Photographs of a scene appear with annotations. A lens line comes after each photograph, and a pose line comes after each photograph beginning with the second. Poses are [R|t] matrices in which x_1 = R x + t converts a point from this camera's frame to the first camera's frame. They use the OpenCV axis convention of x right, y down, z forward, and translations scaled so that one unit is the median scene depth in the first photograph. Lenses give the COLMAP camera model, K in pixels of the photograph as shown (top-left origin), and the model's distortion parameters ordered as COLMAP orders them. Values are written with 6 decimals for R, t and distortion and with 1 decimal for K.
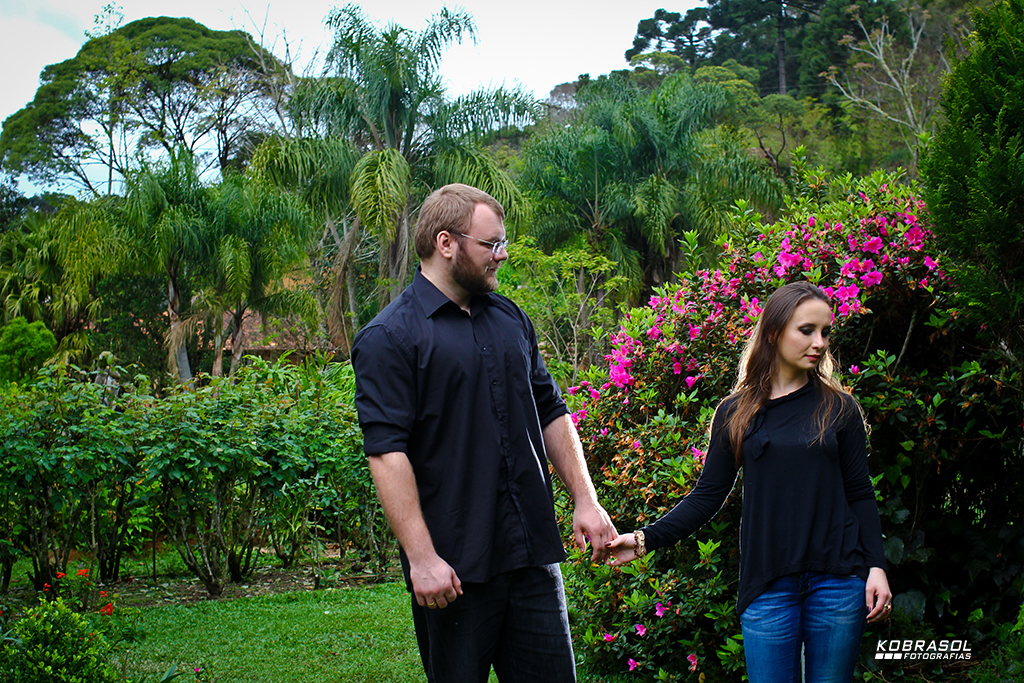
lens RADIAL K [[1697.7, 0, 512.0], [0, 1697.7, 341.5], [0, 0, 1]] dist [-0.042235, 0.092351]
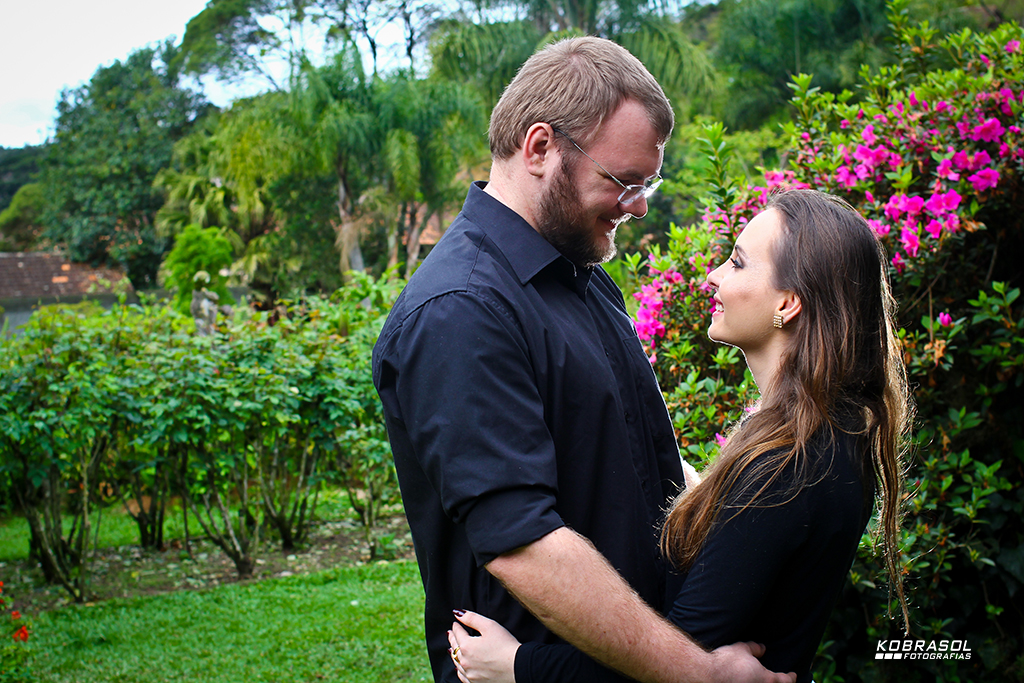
lens RADIAL K [[1697.7, 0, 512.0], [0, 1697.7, 341.5], [0, 0, 1]] dist [-0.042235, 0.092351]
pose [[0.989788, -0.031228, -0.139081, 0.079565], [0.040898, 0.996900, 0.067214, -0.017638], [0.136551, -0.072216, 0.987997, 0.193395]]
